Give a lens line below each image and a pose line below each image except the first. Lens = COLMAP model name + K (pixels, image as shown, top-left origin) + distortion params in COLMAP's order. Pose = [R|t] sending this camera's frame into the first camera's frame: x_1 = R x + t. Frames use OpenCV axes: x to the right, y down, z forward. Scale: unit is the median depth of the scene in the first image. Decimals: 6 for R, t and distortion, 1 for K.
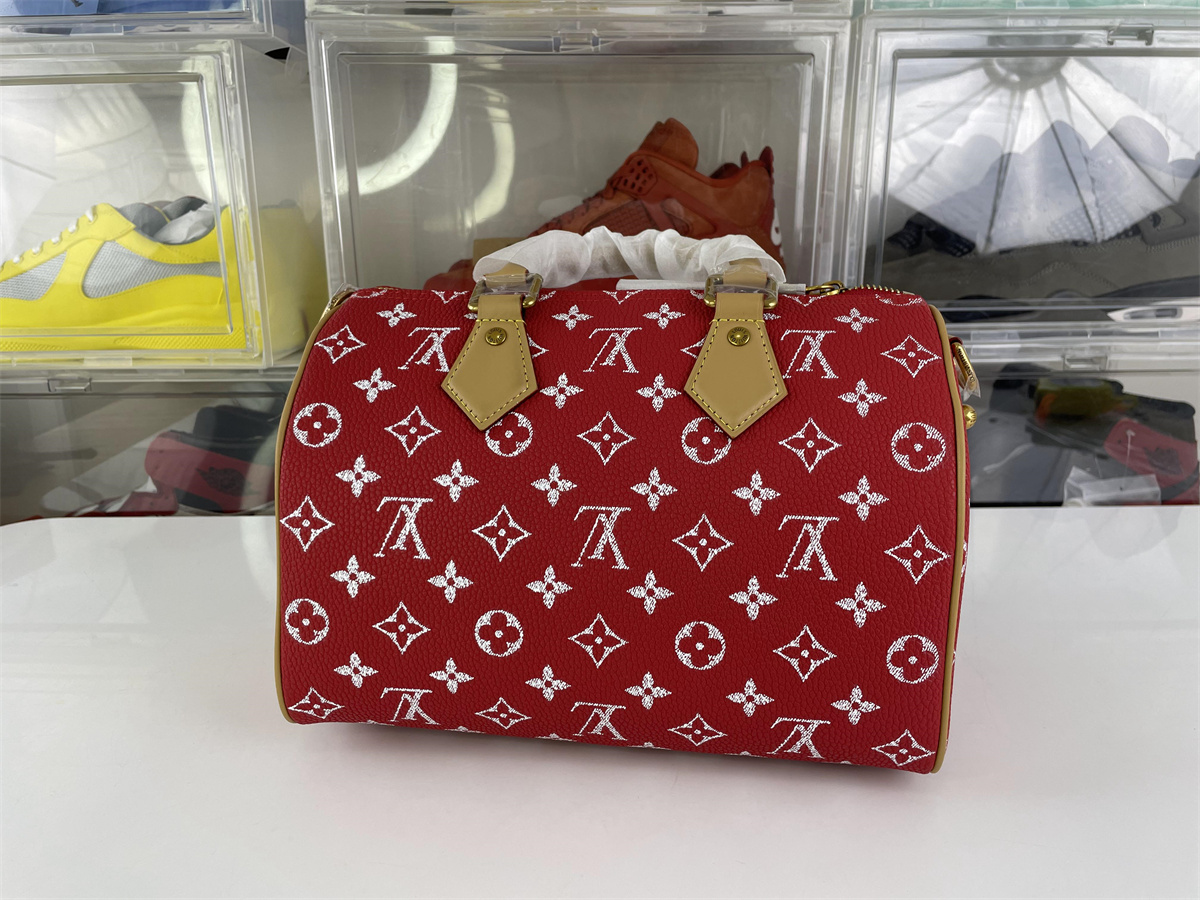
lens RADIAL K [[988.2, 0, 600.0], [0, 988.2, 450.0], [0, 0, 1]] dist [0.001810, -0.058835]
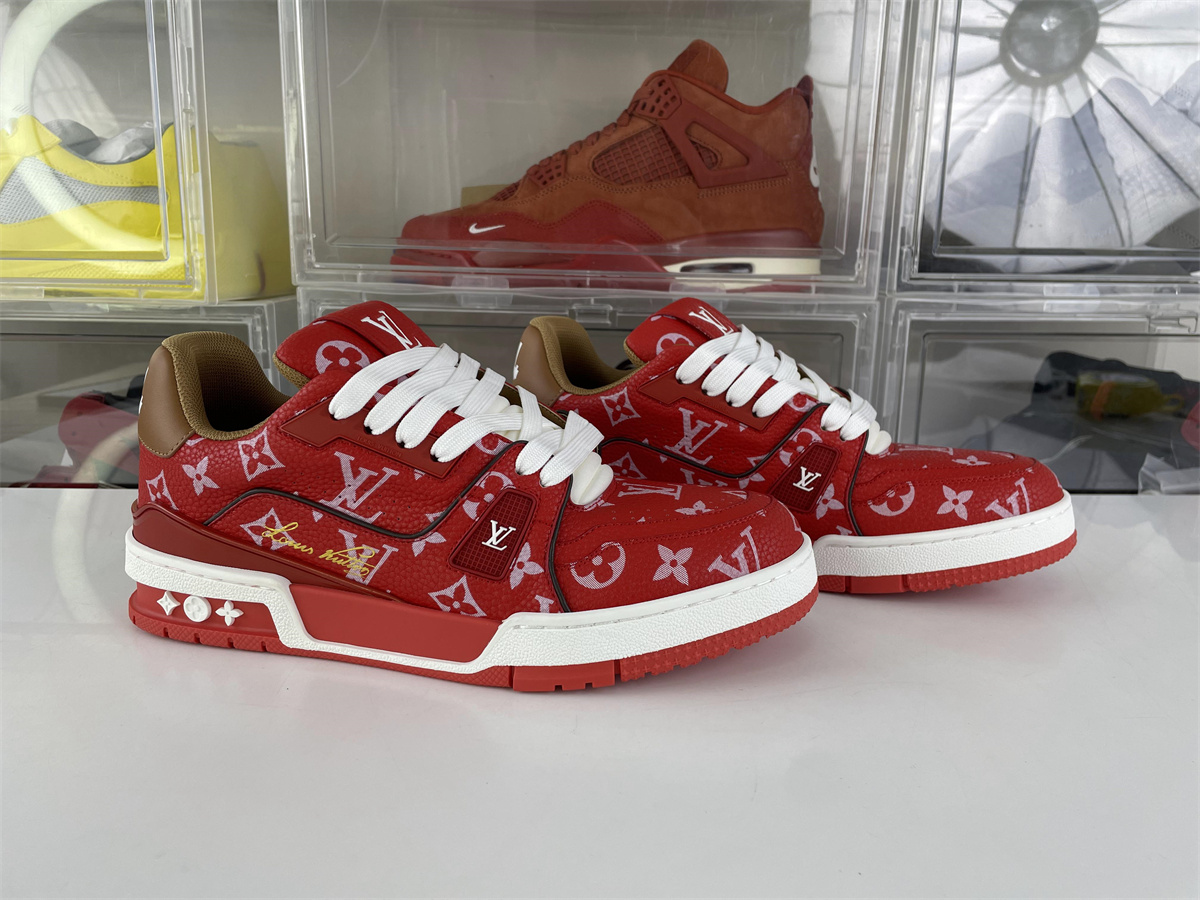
lens RADIAL K [[983.4, 0, 612.1], [0, 983.4, 449.8], [0, 0, 1]] dist [0.007922, -0.074755]
pose [[0.998917, 0.020053, 0.041988, -0.030562], [-0.017570, 0.998121, -0.058694, 0.075417], [-0.043086, 0.057892, 0.997393, 0.161936]]
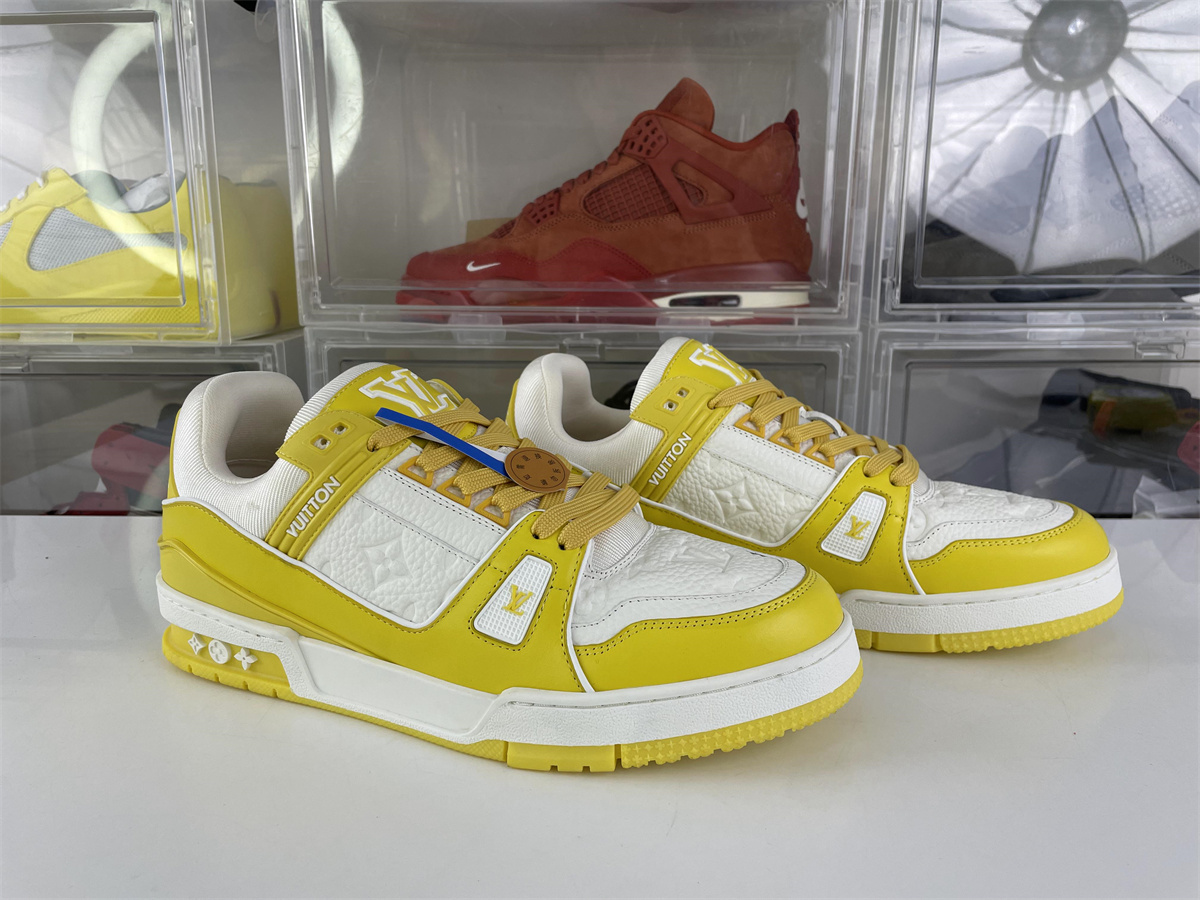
lens RADIAL K [[988.2, 0, 600.0], [0, 988.2, 450.0], [0, 0, 1]] dist [0.001810, -0.058835]
pose [[0.999634, 0.013352, -0.023550, 0.020824], [-0.014551, 0.998568, -0.051482, 0.047599], [0.022828, 0.051806, 0.998396, 0.122612]]
